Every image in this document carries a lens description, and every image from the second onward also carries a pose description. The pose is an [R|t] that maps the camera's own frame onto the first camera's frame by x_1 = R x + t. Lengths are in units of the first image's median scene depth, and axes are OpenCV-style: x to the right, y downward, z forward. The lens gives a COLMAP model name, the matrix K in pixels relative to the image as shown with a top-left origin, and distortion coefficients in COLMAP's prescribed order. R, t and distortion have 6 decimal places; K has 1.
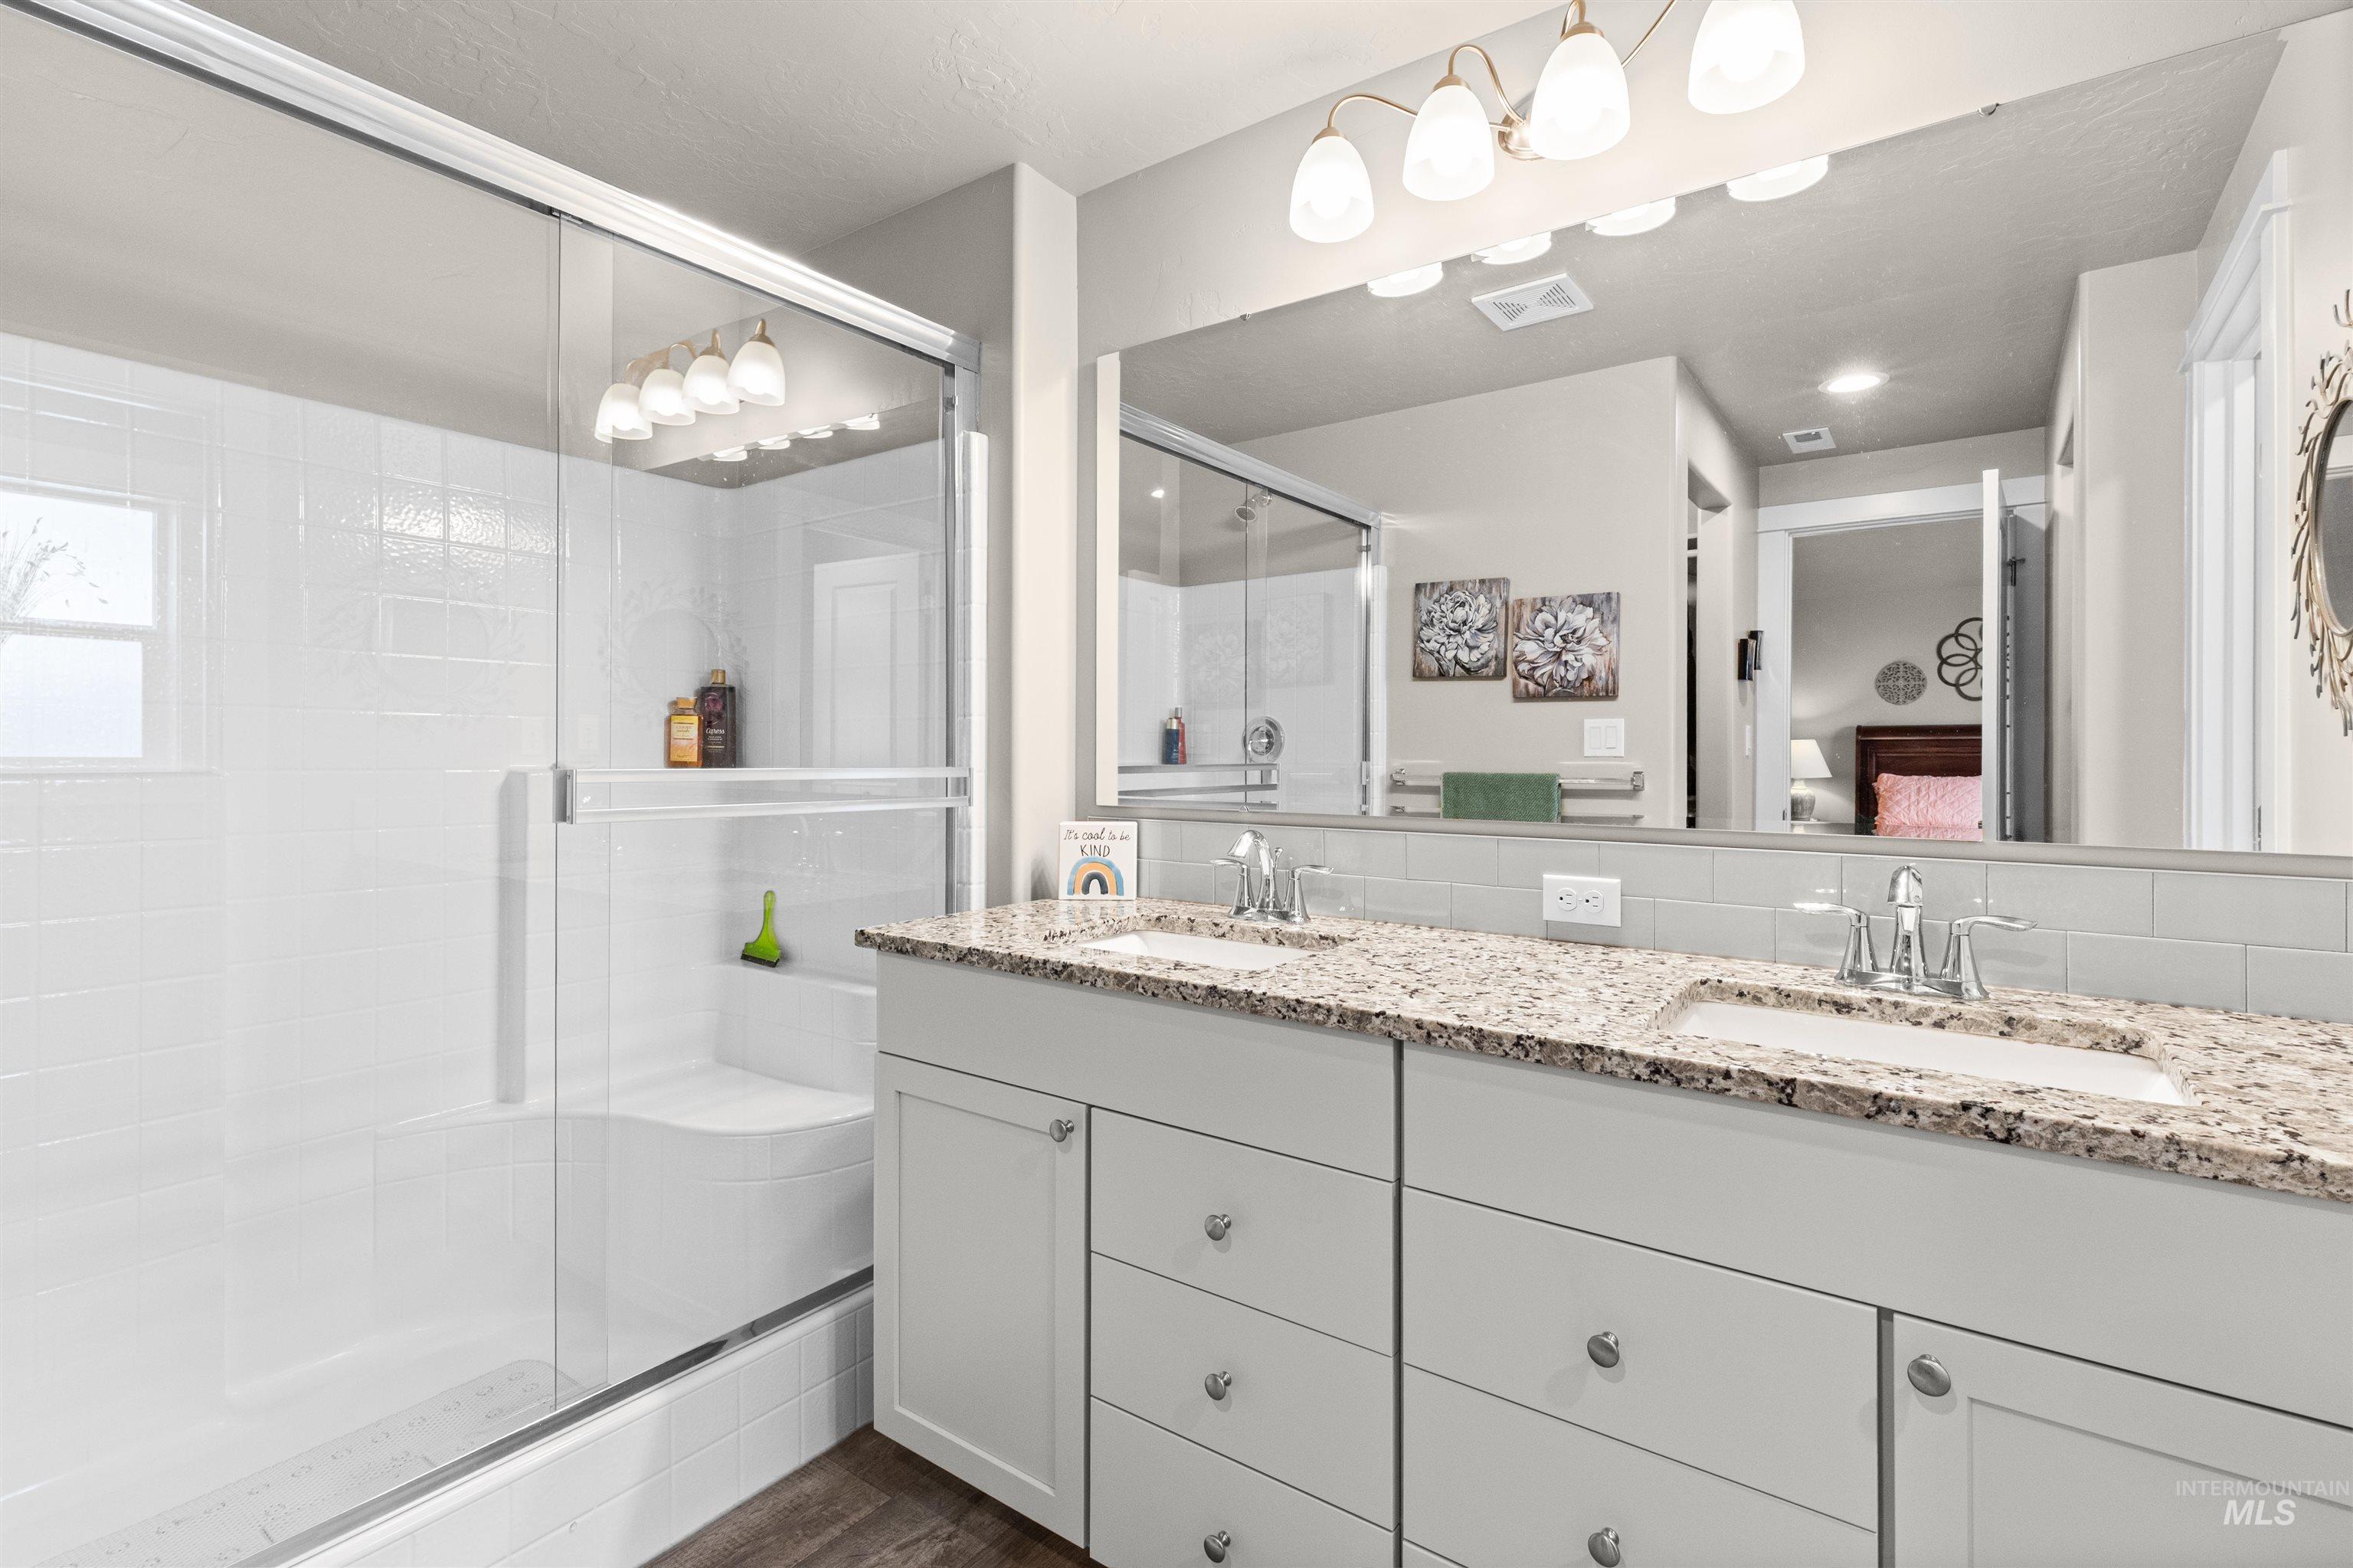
lens RADIAL K [[1071.4, 0, 1223.2], [0, 1071.4, 742.6], [0, 0, 1]] dist [0.004405, -0.002223]
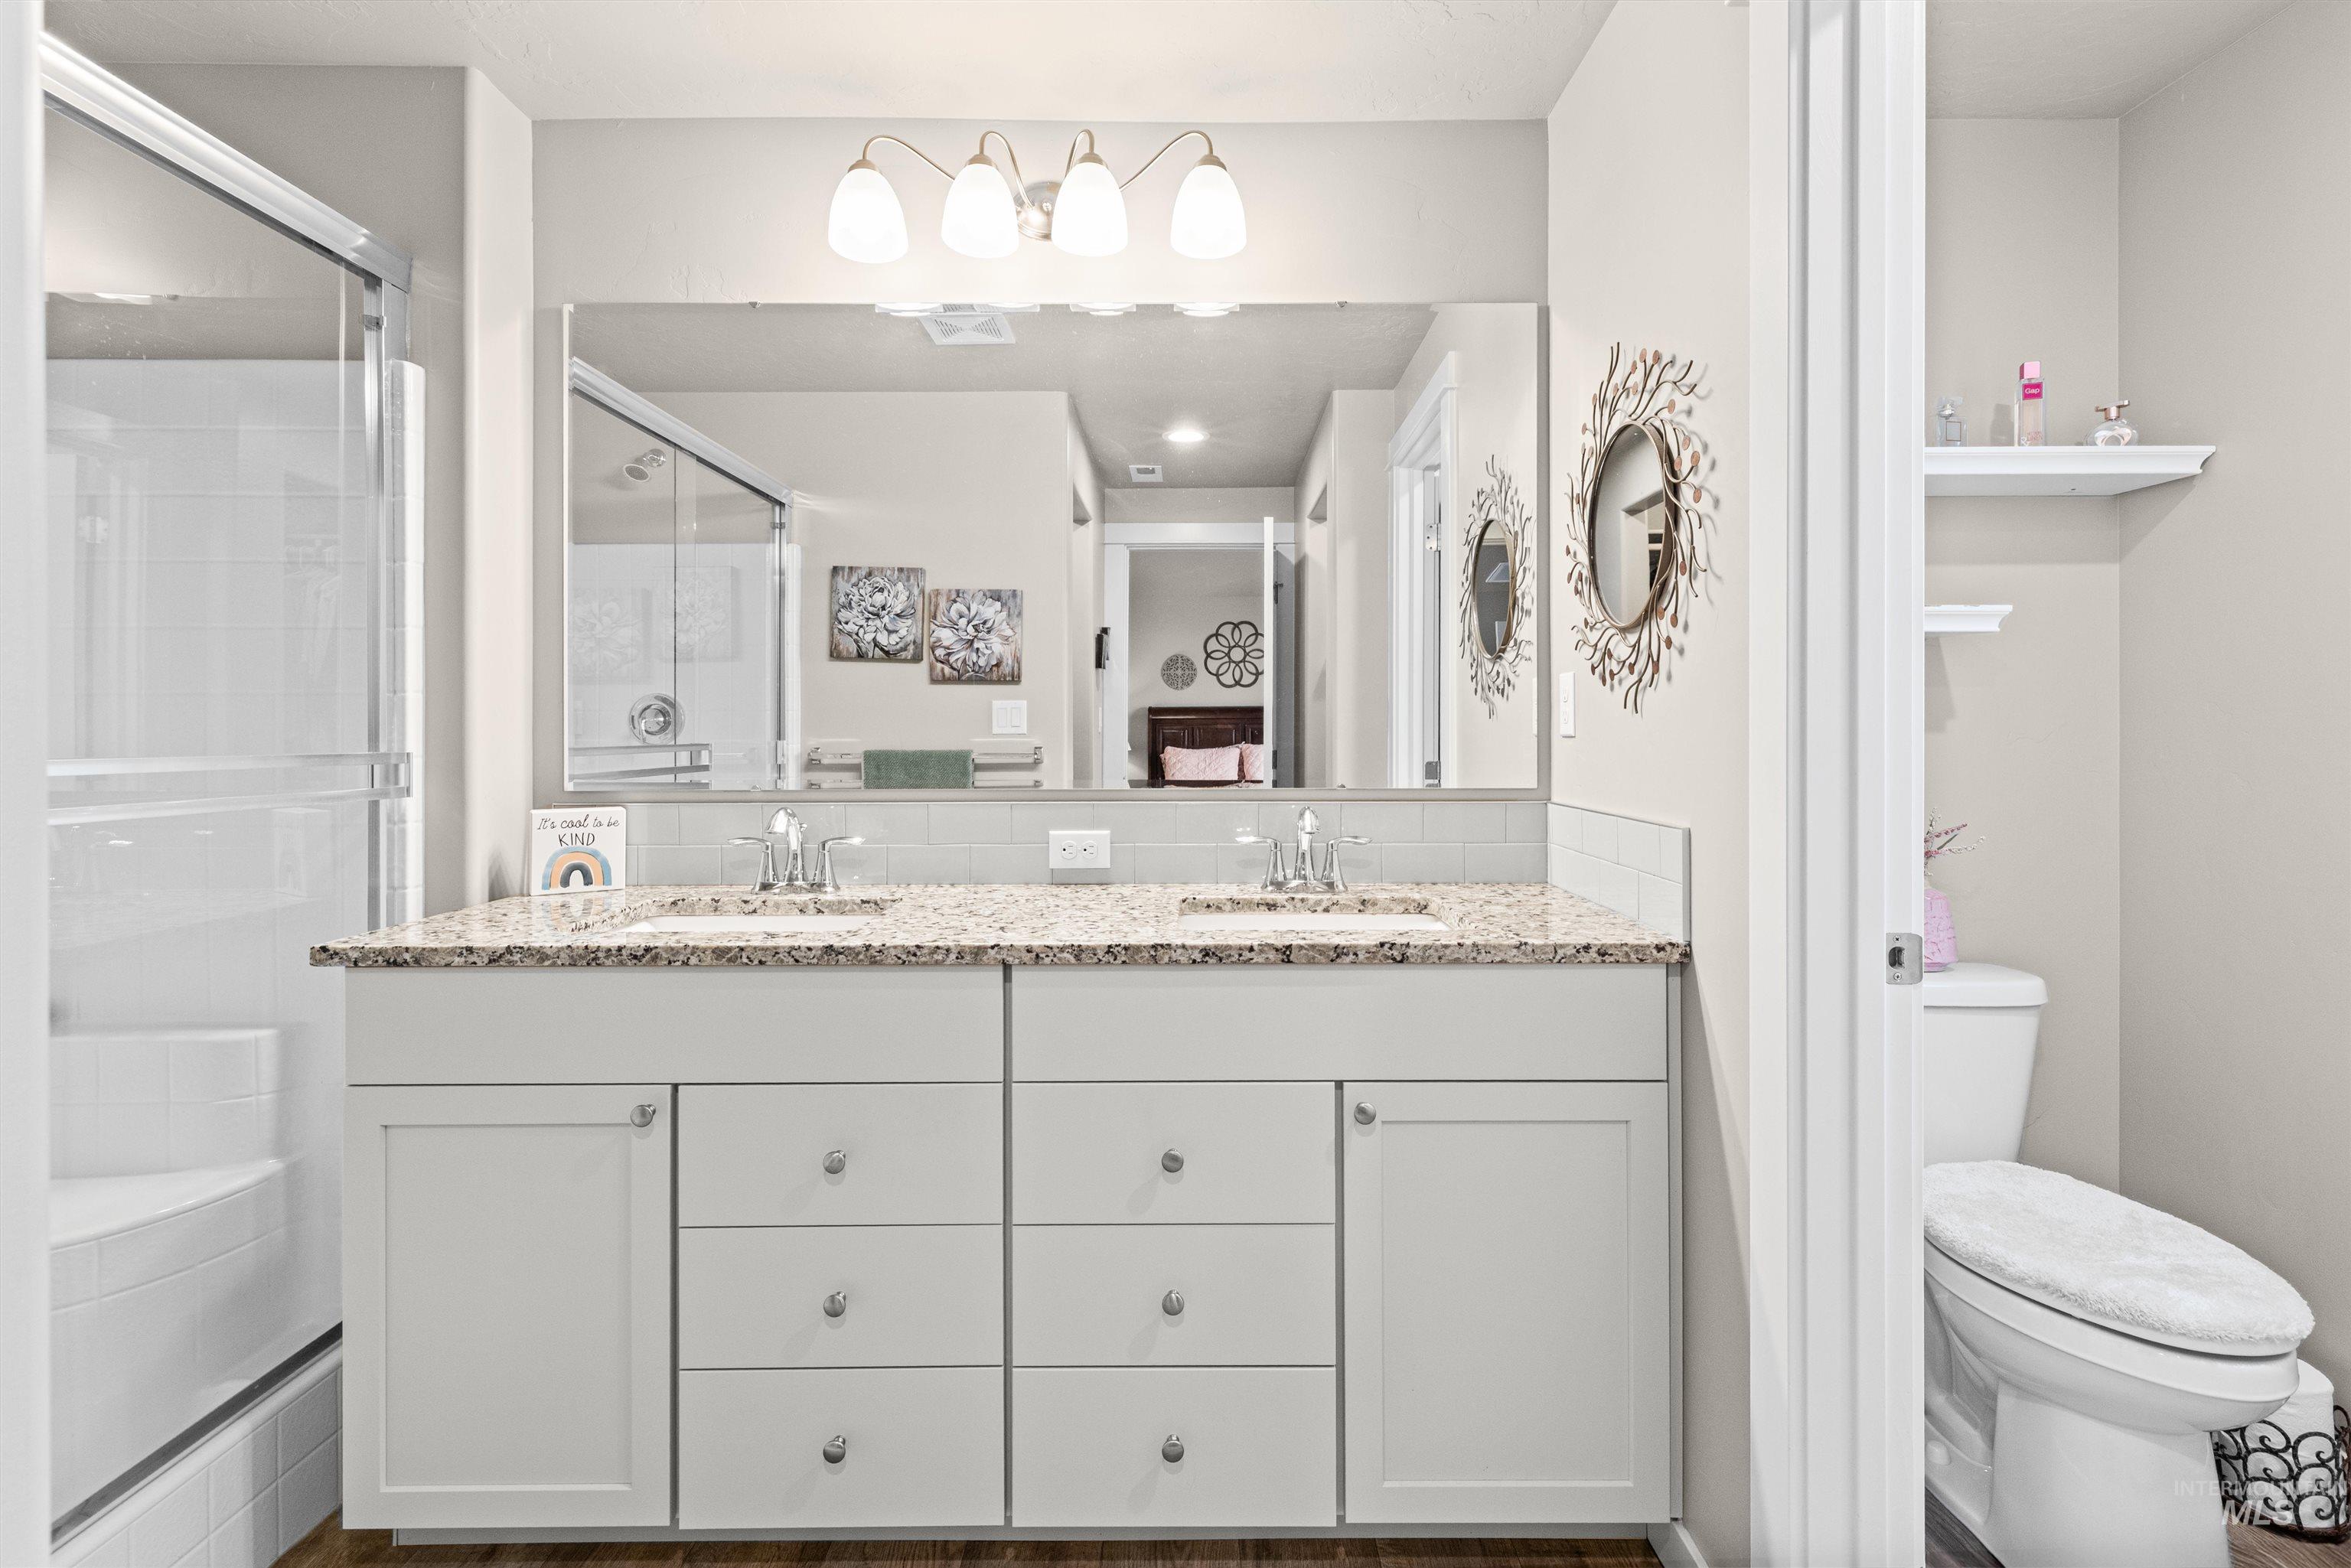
lens RADIAL K [[1070.4, 0, 1229.4], [0, 1070.4, 722.0], [0, 0, 1]] dist [0.004405, -0.002223]
pose [[0.805244, -0.001133, 0.592942, -0.214788], [-0.000204, 0.999998, 0.002187, -0.003170], [-0.592943, -0.001882, 0.805242, -0.084589]]
